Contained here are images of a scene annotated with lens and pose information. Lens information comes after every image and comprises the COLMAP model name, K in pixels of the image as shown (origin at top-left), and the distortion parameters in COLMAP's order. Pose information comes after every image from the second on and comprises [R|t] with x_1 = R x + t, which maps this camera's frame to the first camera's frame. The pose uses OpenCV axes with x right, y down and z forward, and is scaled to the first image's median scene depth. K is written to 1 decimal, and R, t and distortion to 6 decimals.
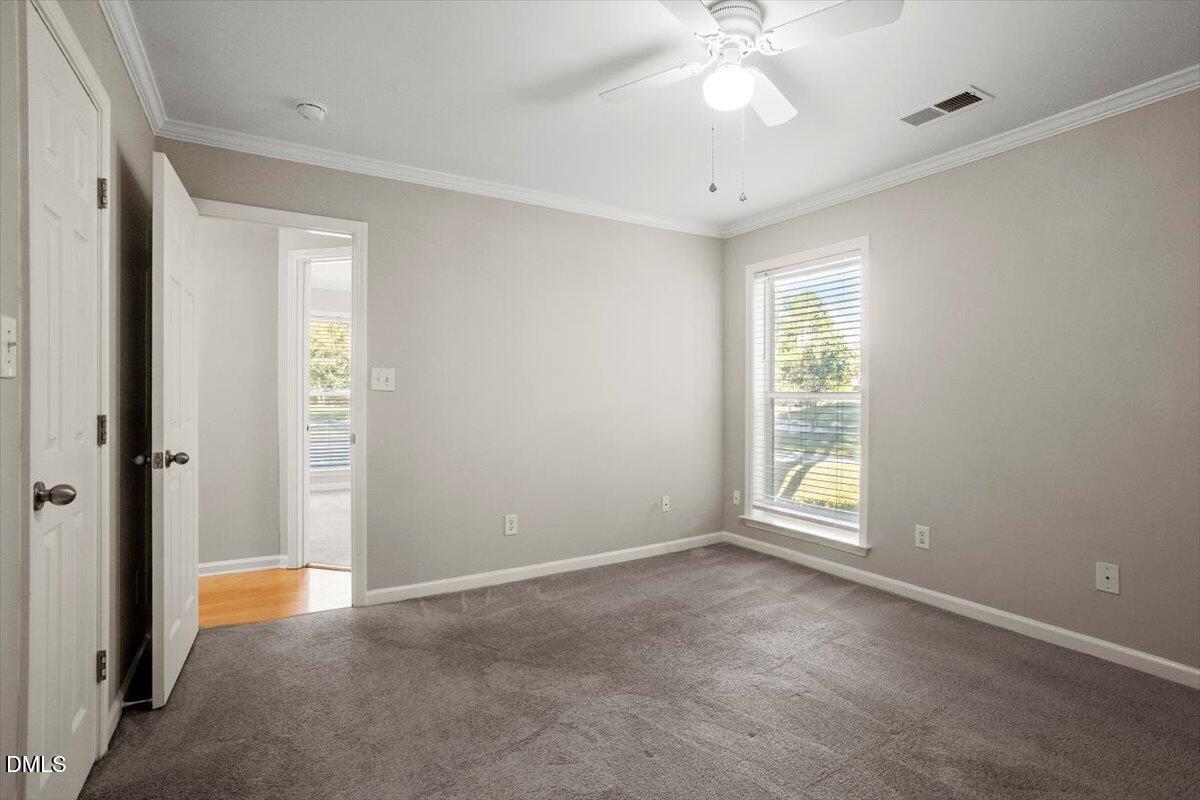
lens RADIAL K [[583.7, 0, 600.7], [0, 583.7, 405.1], [0, 0, 1]] dist [-0.019542, -0.000480]
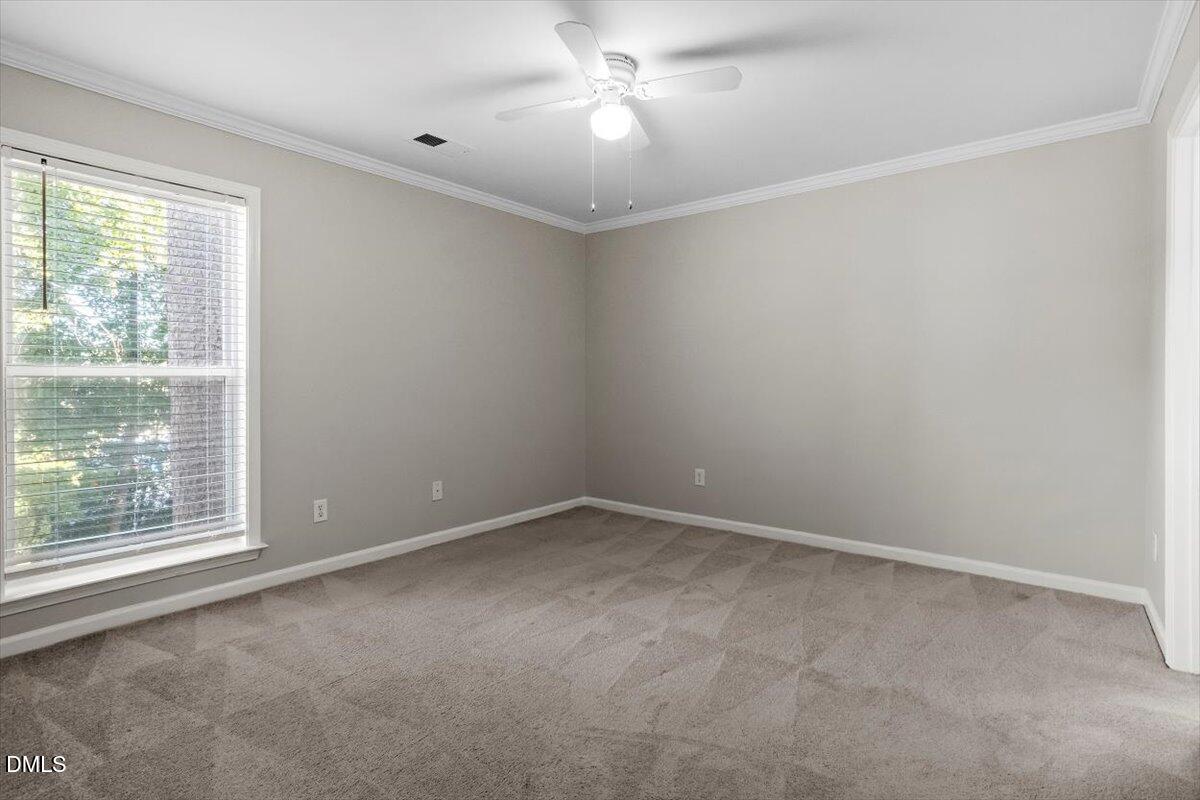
lens RADIAL K [[581.7, 0, 596.8], [0, 581.7, 389.4], [0, 0, 1]] dist [-0.047649, 0.031347]
pose [[-0.347986, -0.023012, 0.937217, -0.534415], [0.013240, 0.999478, 0.029457, -0.009702], [-0.937406, 0.022659, -0.347499, 0.841103]]
